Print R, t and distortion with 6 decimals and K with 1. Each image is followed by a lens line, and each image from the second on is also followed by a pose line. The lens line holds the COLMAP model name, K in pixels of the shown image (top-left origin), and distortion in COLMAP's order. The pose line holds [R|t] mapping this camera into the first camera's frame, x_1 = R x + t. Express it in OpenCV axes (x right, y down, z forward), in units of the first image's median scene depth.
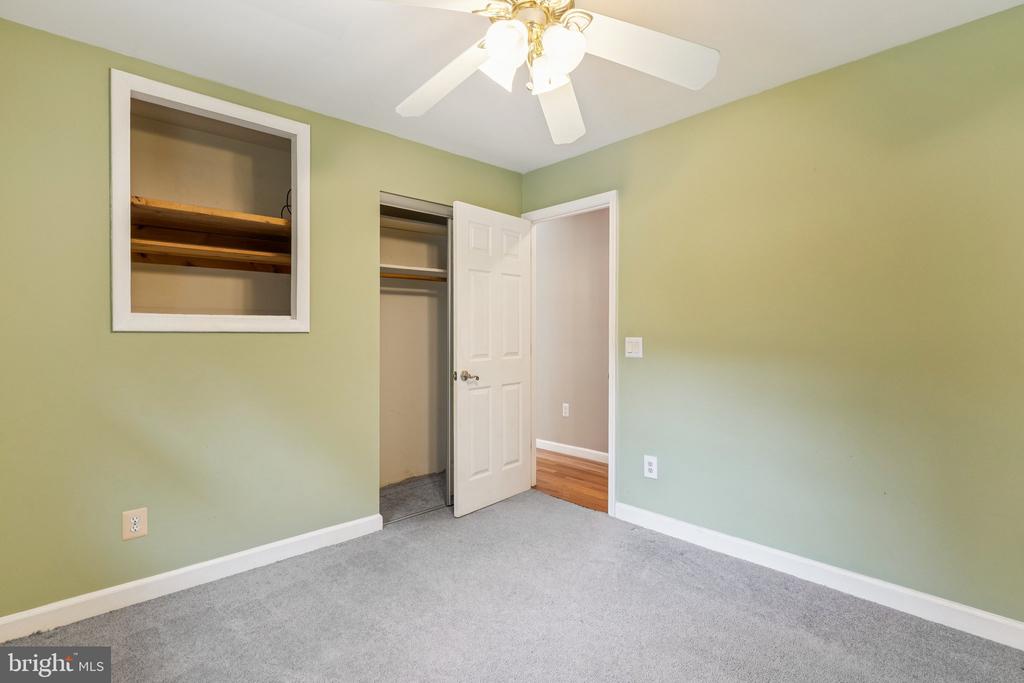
lens RADIAL K [[493.4, 0, 513.7], [0, 493.4, 337.6], [0, 0, 1]] dist [0.002059, 0.000273]
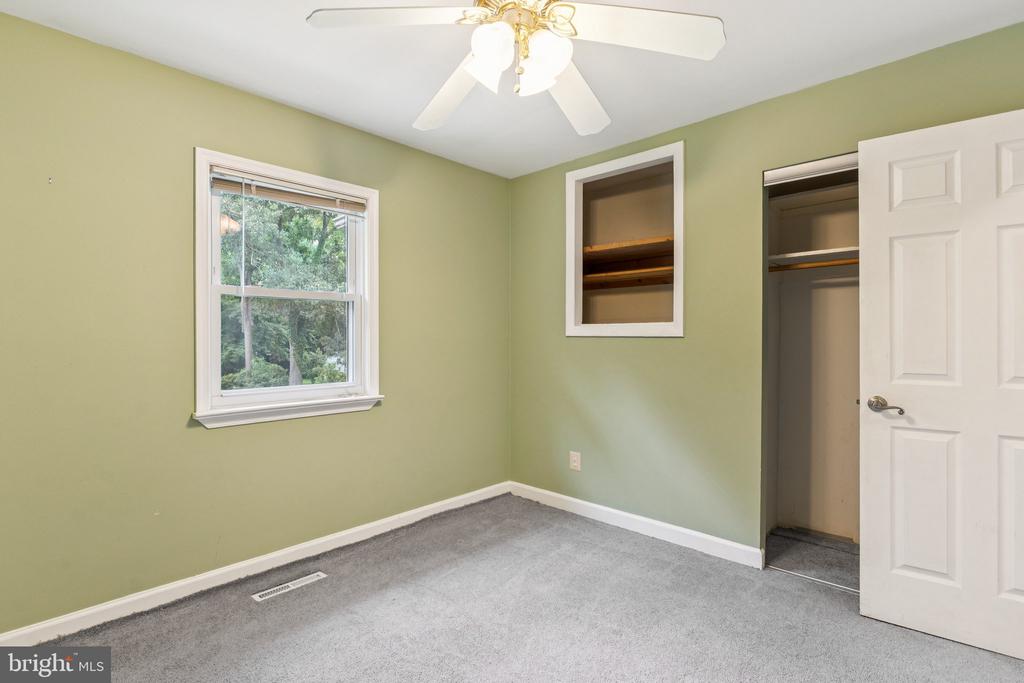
lens RADIAL K [[493.4, 0, 513.7], [0, 493.4, 337.6], [0, 0, 1]] dist [0.002059, 0.000273]
pose [[0.063174, 0.002158, -0.998000, 0.671494], [-0.011075, 0.999938, 0.001461, -0.007526], [0.997941, 0.010961, 0.063194, 0.627974]]
